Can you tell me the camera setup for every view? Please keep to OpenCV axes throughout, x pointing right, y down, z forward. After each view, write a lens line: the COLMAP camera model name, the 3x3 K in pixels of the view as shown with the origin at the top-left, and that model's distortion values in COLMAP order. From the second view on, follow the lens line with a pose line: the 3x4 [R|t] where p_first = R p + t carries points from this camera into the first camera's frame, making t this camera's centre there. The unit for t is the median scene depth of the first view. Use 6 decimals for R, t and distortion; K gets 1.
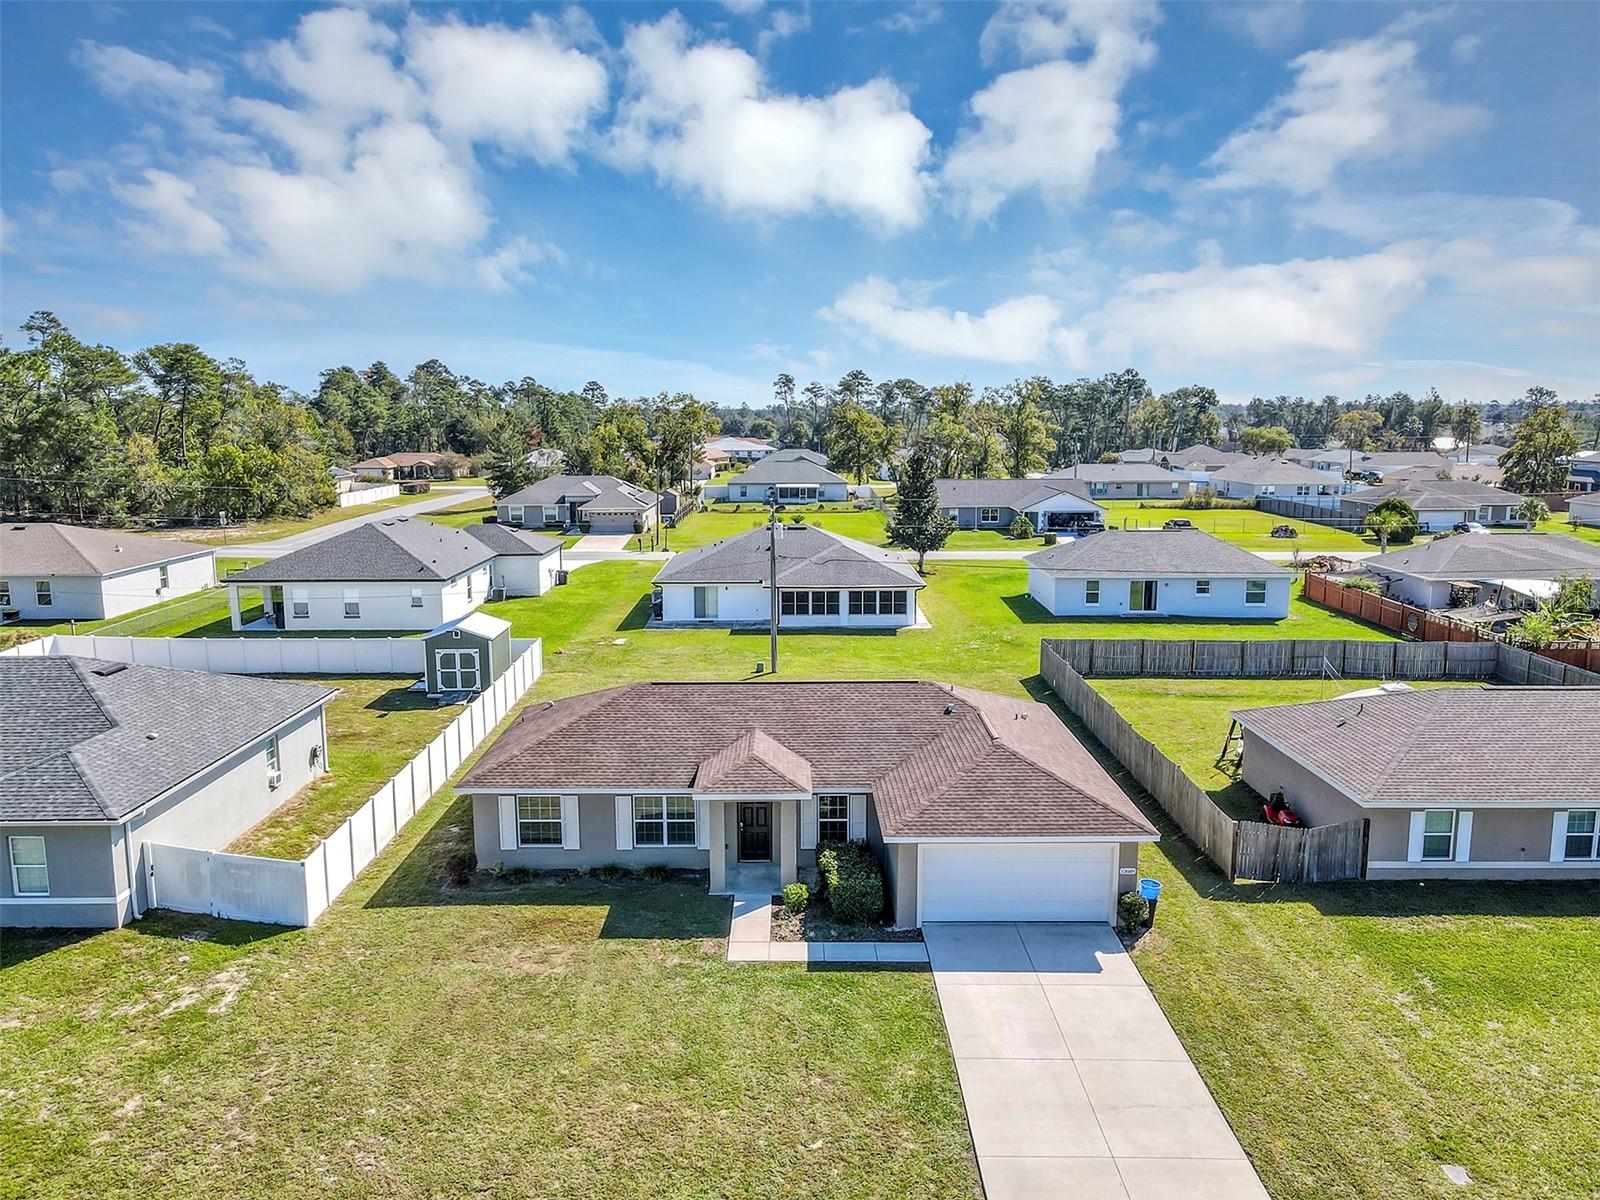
lens RADIAL K [[1183.1, 0, 800.0], [0, 1183.1, 600.0], [0, 0, 1]] dist [0.005679, 0.007254]
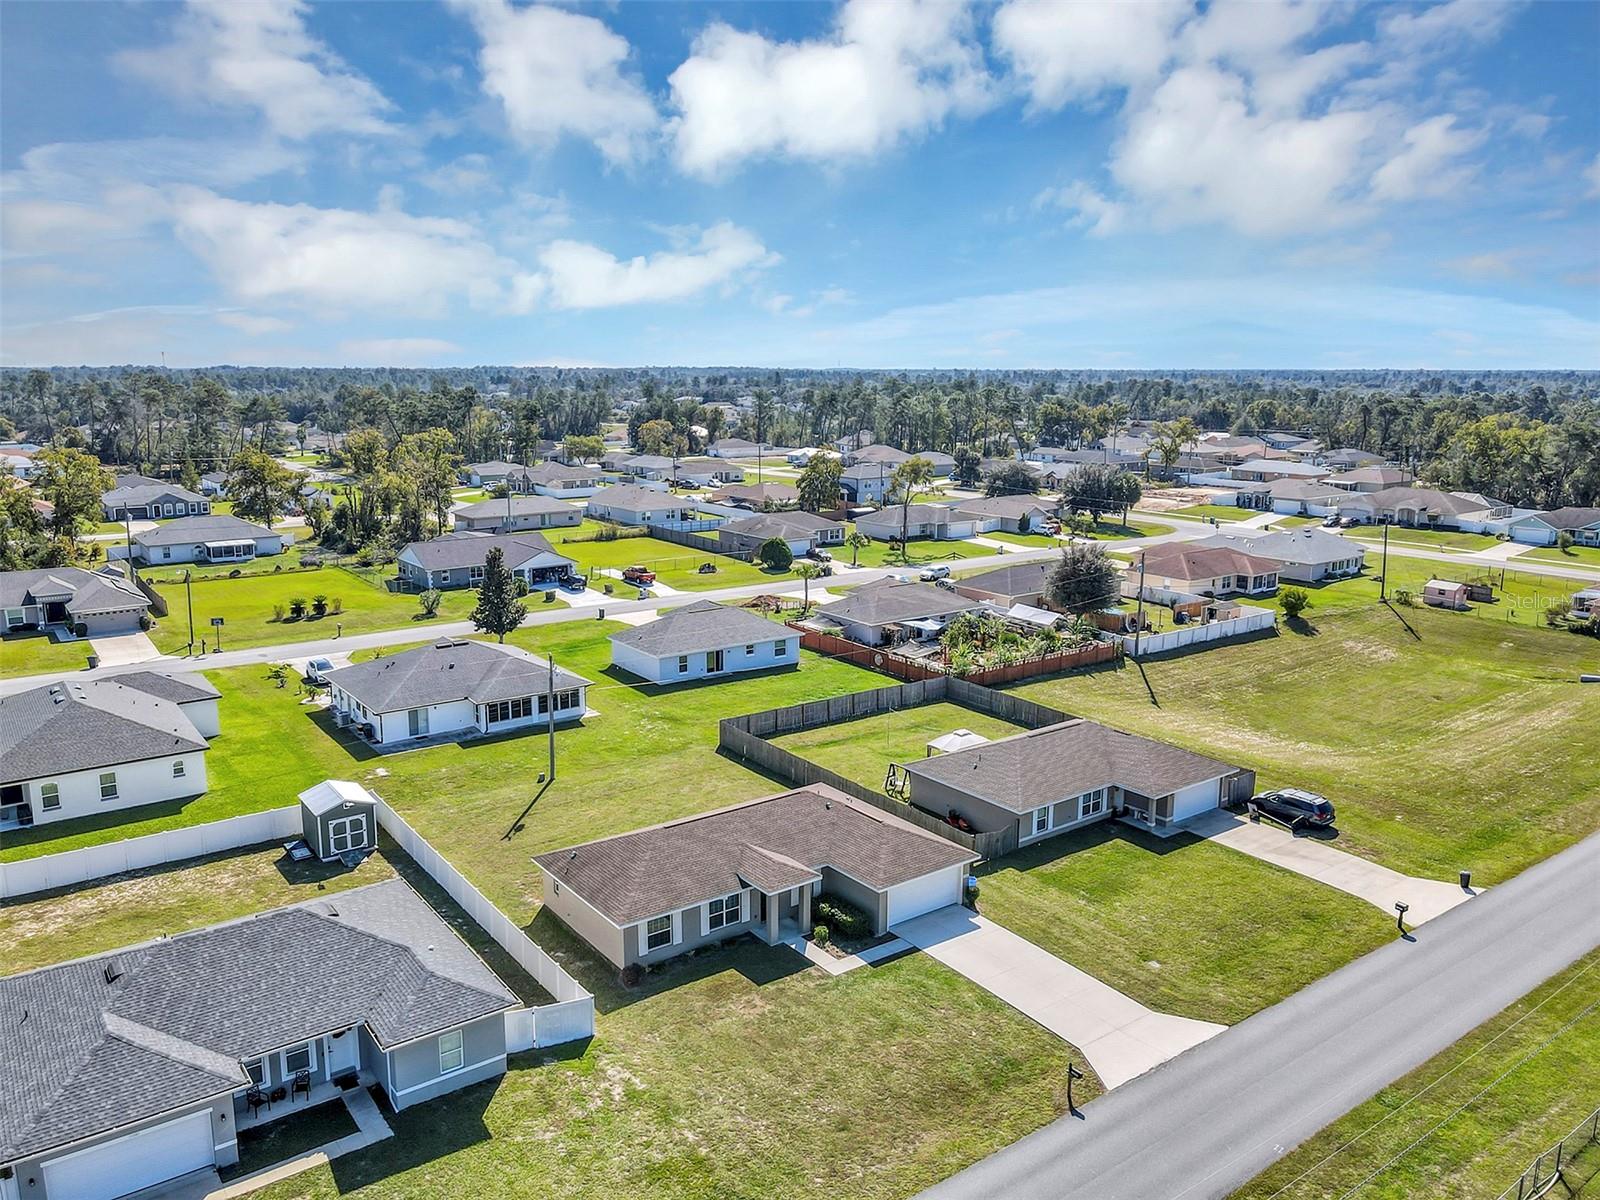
lens RADIAL K [[1183.1, 0, 800.0], [0, 1183.1, 600.0], [0, 0, 1]] dist [0.005679, 0.007254]
pose [[0.803482, -0.111085, 0.584873, -0.890752], [0.086706, 0.993797, 0.069638, -0.333459], [-0.588981, -0.005241, 0.808130, -0.386407]]
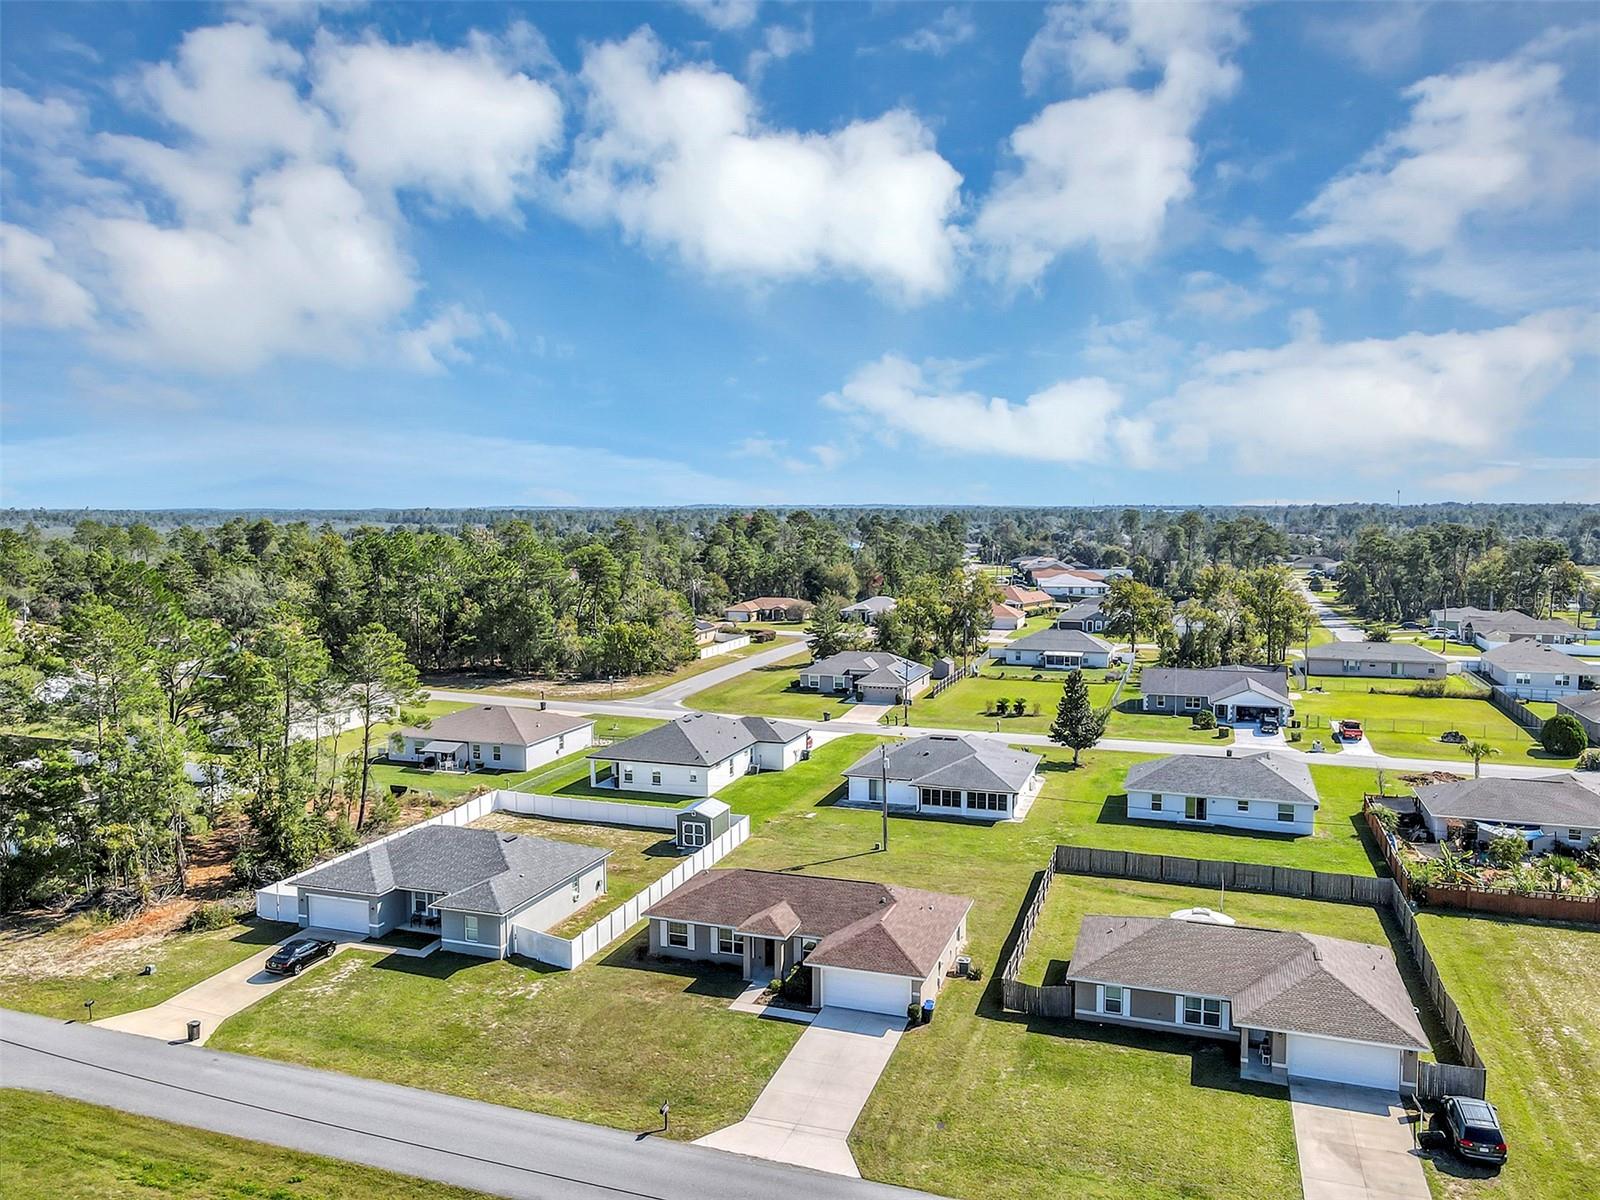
lens RADIAL K [[1205.8, 0, 792.6], [0, 1205.8, 601.5], [0, 0, 1]] dist [-0.008913, 0.006650]
pose [[0.941446, 0.028340, -0.335970, 0.629131], [-0.051995, 0.996744, -0.061623, -0.263176], [0.333130, 0.075484, 0.939855, -0.925649]]
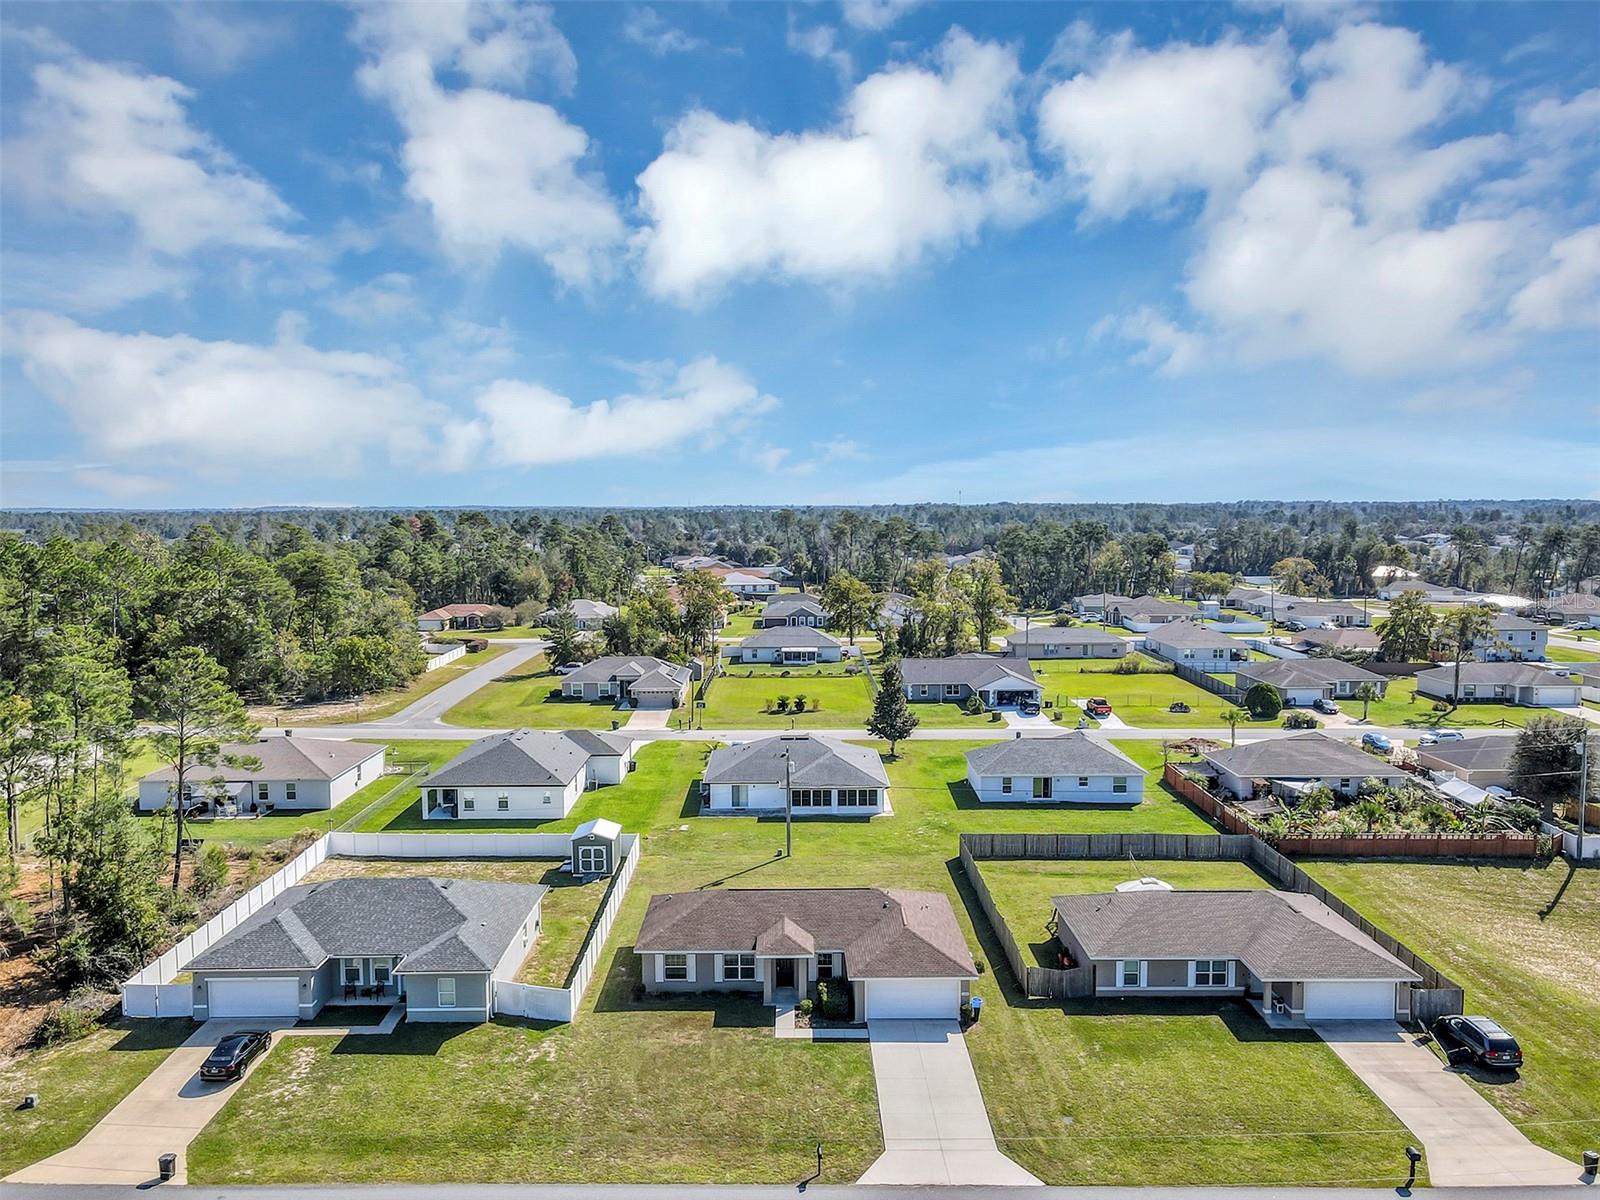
lens RADIAL K [[1197.7, 0, 800.0], [0, 1197.7, 600.0], [0, 0, 1]] dist [-0.002944, 0.003149]
pose [[0.999998, -0.001585, 0.001563, -0.014478], [0.001693, 0.997421, -0.071752, -0.258147], [-0.001445, 0.071755, 0.997421, -0.953298]]
